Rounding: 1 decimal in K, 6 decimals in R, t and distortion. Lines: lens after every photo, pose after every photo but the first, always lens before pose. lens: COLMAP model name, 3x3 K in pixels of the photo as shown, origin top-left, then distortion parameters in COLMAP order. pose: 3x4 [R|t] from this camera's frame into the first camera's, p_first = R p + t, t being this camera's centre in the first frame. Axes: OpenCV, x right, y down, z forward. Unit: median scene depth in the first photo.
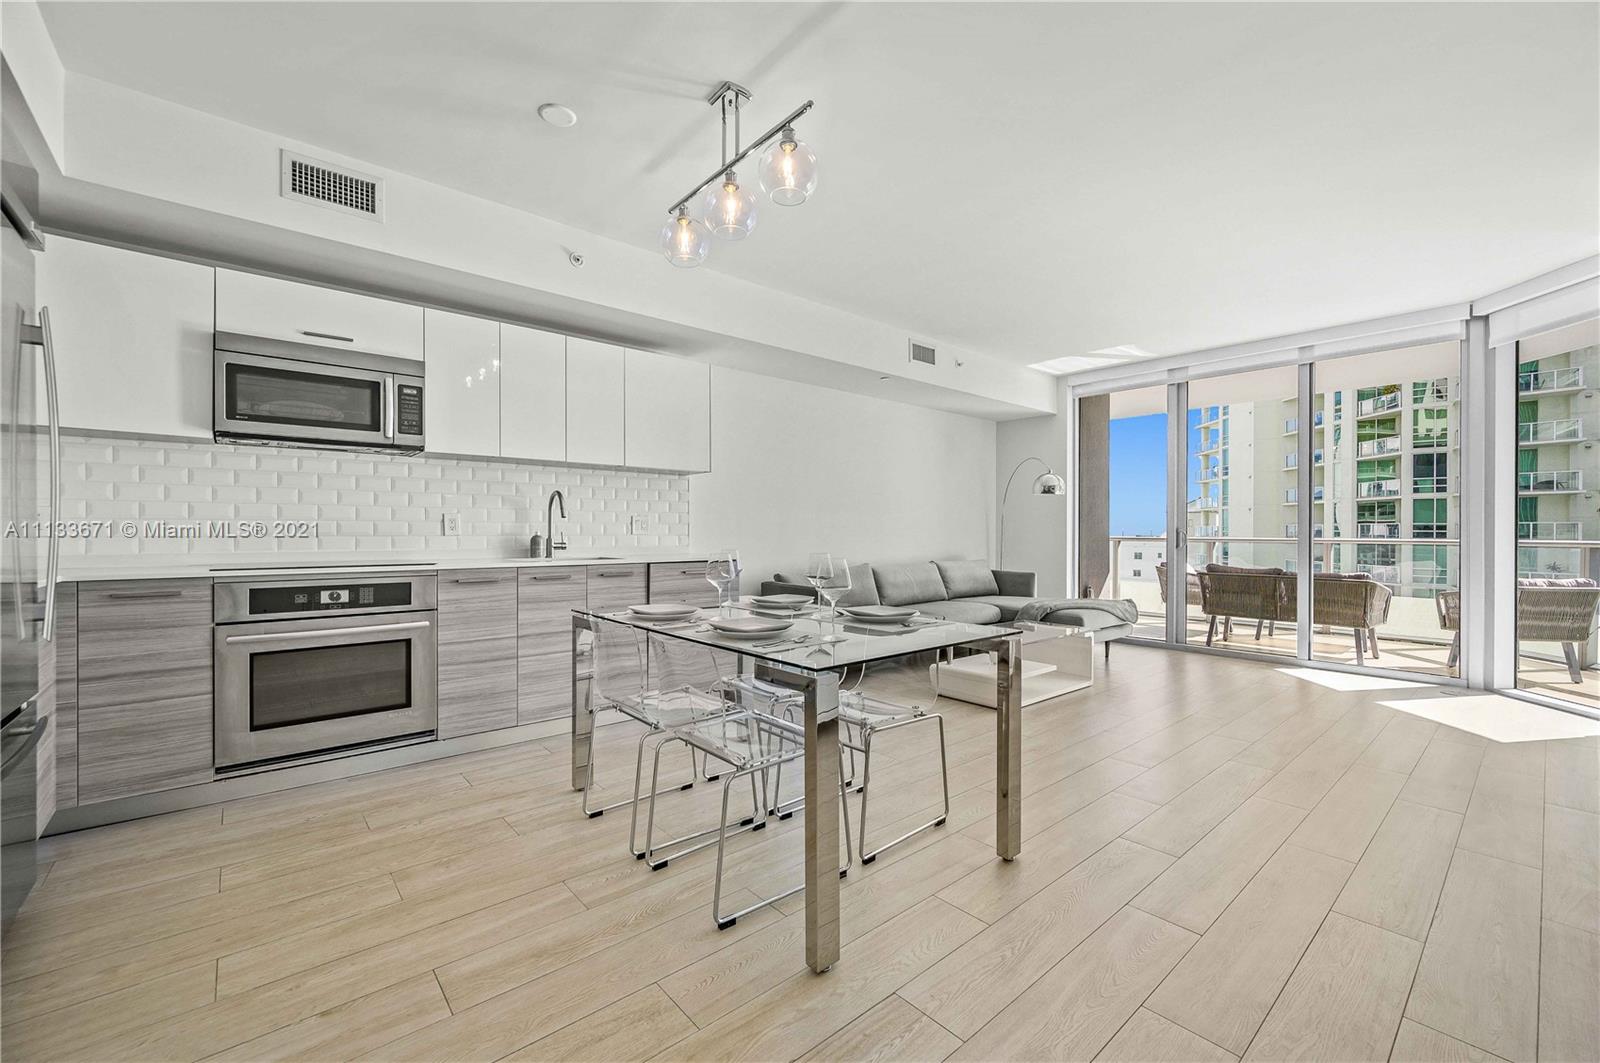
lens RADIAL K [[653.8, 0, 767.6], [0, 653.8, 527.6], [0, 0, 1]] dist [0.000990, 0.000180]
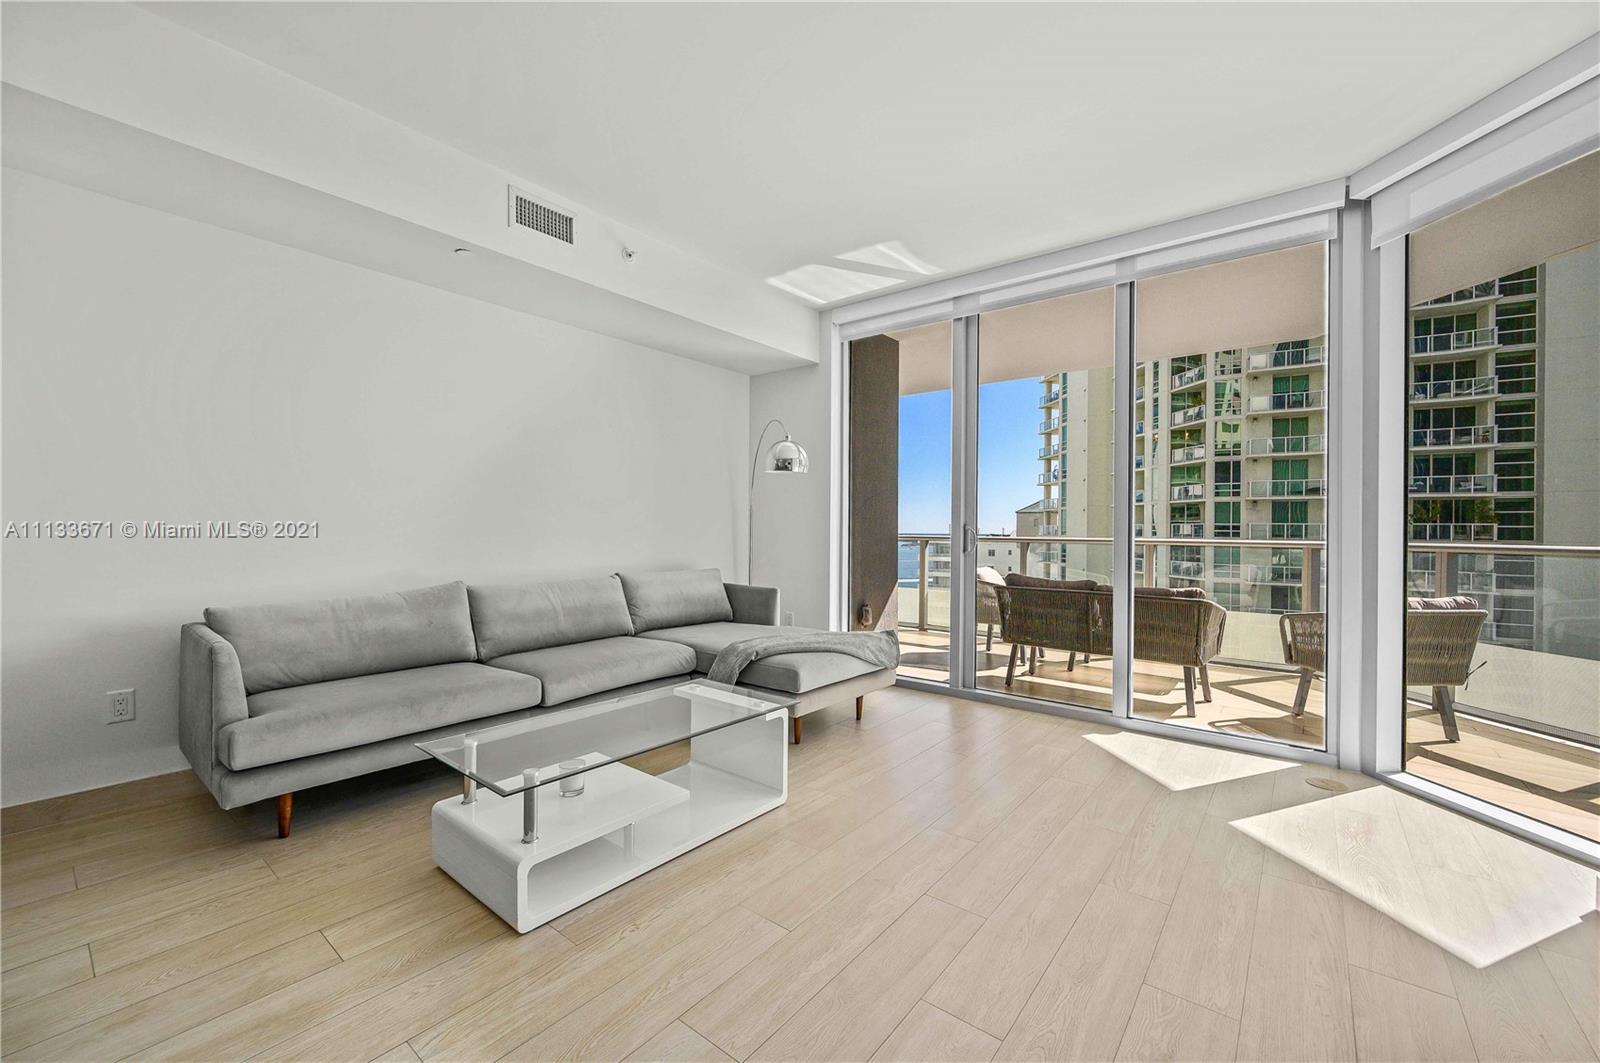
lens RADIAL K [[629.7, 0, 786.6], [0, 629.7, 524.8], [0, 0, 1]] dist [-0.002225, -0.000318]
pose [[0.982212, 0.006501, 0.187661, 0.282711], [-0.006346, 0.999979, -0.001423, 0.003343], [-0.187667, 0.000207, 0.982233, 0.337480]]
